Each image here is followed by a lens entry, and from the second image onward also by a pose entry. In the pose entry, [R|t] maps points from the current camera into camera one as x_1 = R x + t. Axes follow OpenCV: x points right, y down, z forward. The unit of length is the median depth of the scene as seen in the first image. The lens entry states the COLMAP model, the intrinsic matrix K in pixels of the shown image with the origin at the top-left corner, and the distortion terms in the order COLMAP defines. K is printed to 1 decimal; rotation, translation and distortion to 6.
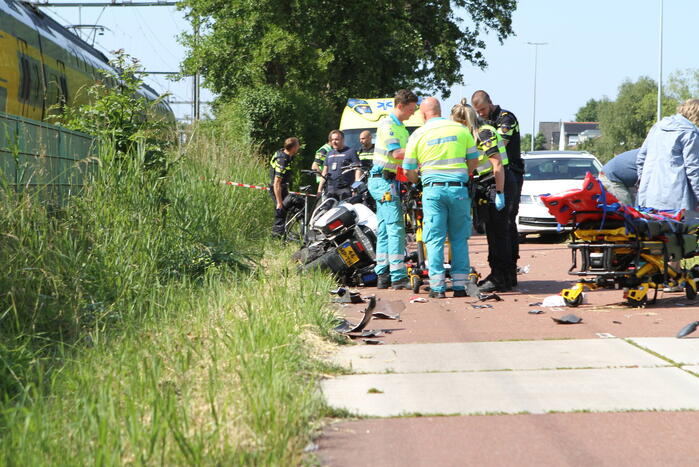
lens RADIAL K [[2272.7, 0, 349.5], [0, 2272.7, 233.5], [0, 0, 1]] dist [0.302022, -0.581078]
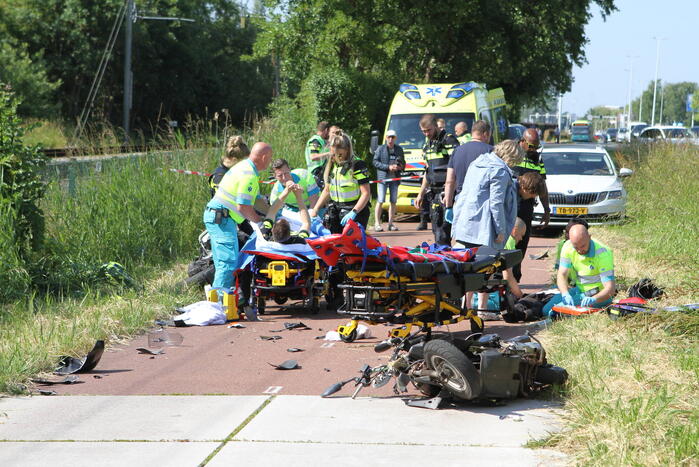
lens RADIAL K [[2237.9, 0, 349.5], [0, 2237.9, 233.5], [0, 0, 1]] dist [0.205485, 0.498064]
pose [[0.992672, 0.023481, -0.118539, 0.219539], [-0.019910, 0.999314, 0.031224, -0.050448], [0.119191, -0.028635, 0.992458, -0.030113]]
